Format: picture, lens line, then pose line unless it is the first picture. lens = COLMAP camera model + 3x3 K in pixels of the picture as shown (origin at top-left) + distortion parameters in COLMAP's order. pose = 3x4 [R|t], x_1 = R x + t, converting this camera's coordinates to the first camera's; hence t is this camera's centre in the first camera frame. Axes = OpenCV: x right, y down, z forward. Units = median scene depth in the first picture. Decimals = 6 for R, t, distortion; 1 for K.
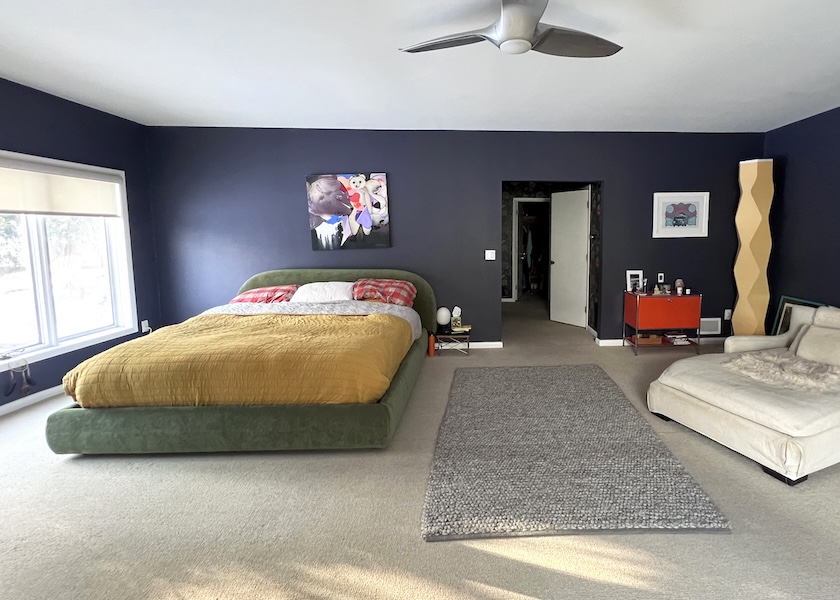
lens RADIAL K [[392.6, 0, 461.1], [0, 392.6, 266.9], [0, 0, 1]] dist [-0.001088, -0.000816]
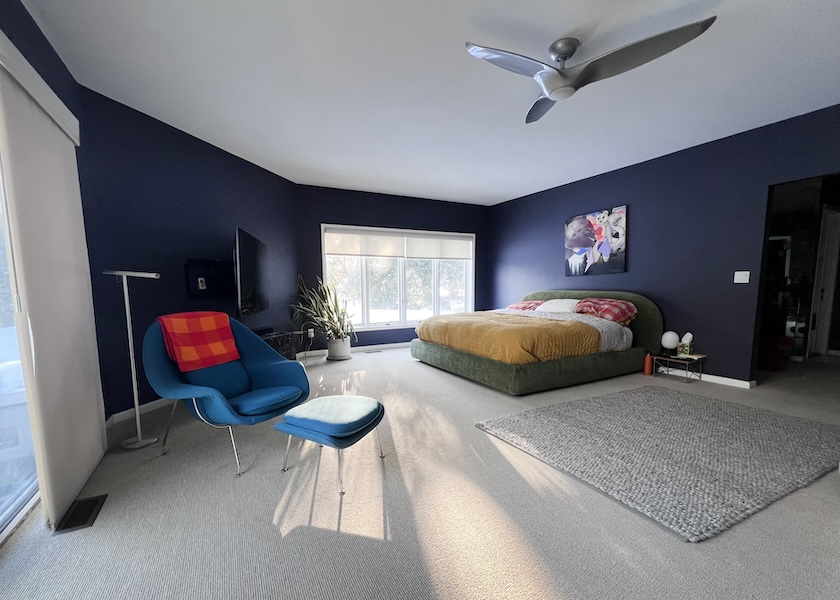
lens RADIAL K [[357.6, 0, 409.3], [0, 357.6, 319.3], [0, 0, 1]] dist [-0.003793, 0.000210]
pose [[0.430157, 0.082737, -0.898955, 0.484413], [-0.073462, 0.995697, 0.056489, 0.072027], [0.899760, 0.041739, 0.434384, 0.018827]]
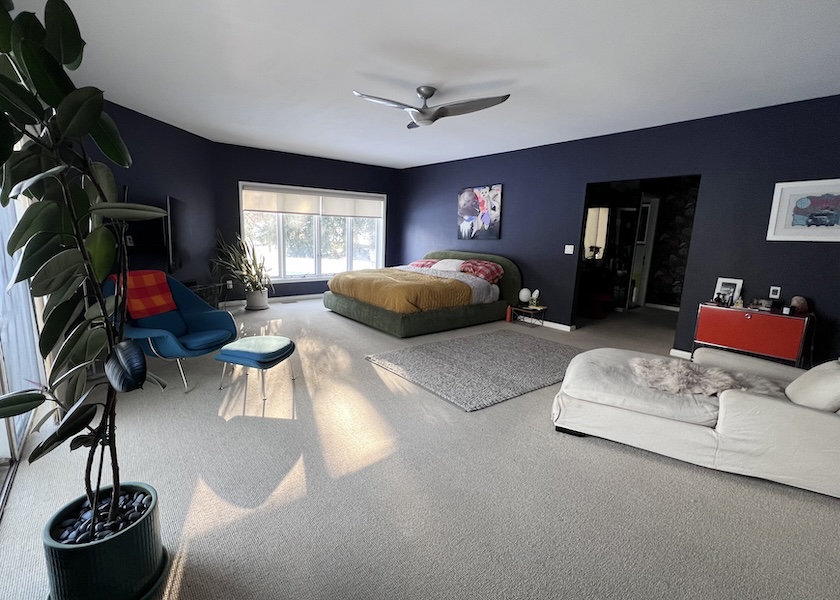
lens RADIAL K [[392.6, 0, 390.5], [0, 392.6, 289.3], [0, 0, 1]] dist [-0.001088, -0.000816]
pose [[0.553883, 0.142357, -0.820334, 0.769709], [-0.099555, 0.989529, 0.104500, 0.017265], [0.826621, 0.023788, 0.562256, -0.077362]]
